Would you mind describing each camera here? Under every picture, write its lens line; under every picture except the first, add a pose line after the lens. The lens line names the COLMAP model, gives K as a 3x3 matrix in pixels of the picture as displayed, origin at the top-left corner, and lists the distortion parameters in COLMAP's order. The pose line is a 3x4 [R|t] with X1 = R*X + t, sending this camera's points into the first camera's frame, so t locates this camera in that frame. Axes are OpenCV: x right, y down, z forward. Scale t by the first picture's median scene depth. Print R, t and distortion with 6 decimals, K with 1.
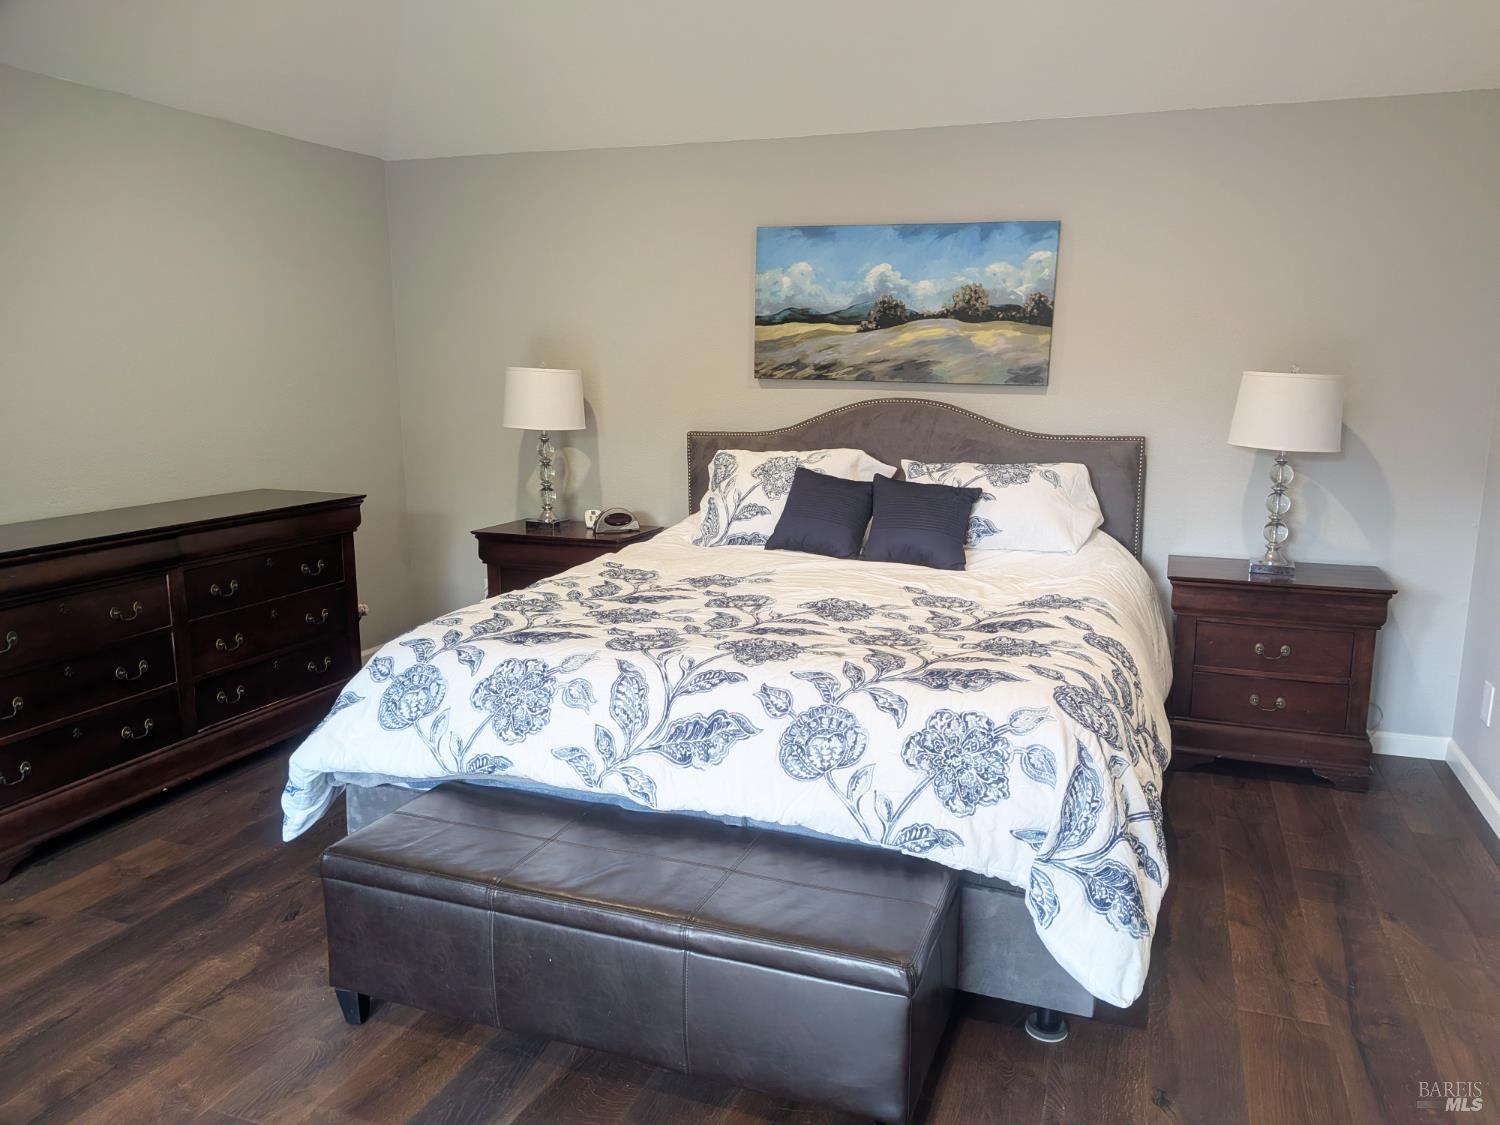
lens RADIAL K [[1073.7, 0, 753.0], [0, 1073.7, 568.2], [0, 0, 1]] dist [0.100040, -0.154275]
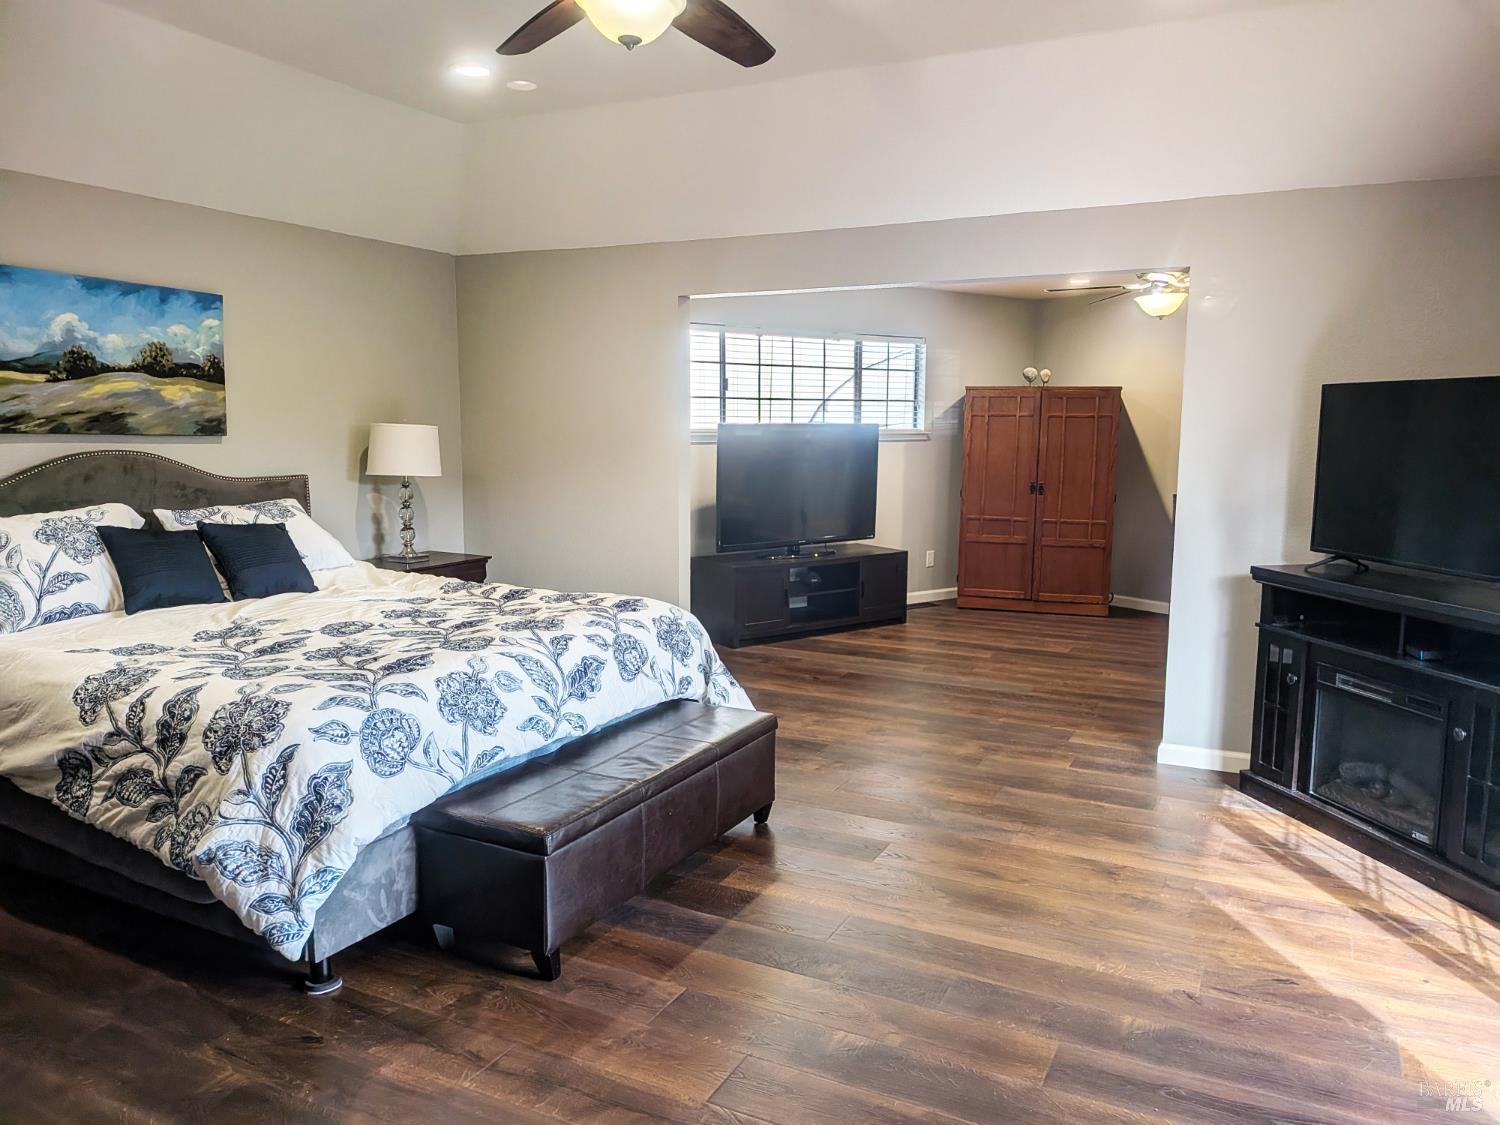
lens RADIAL K [[1073.7, 0, 753.0], [0, 1073.7, 568.2], [0, 0, 1]] dist [0.100040, -0.154275]
pose [[0.130818, -0.136218, 0.982004, -0.800812], [0.178975, 0.977487, 0.111749, -0.060533], [-0.975118, 0.161135, 0.152253, 0.303973]]
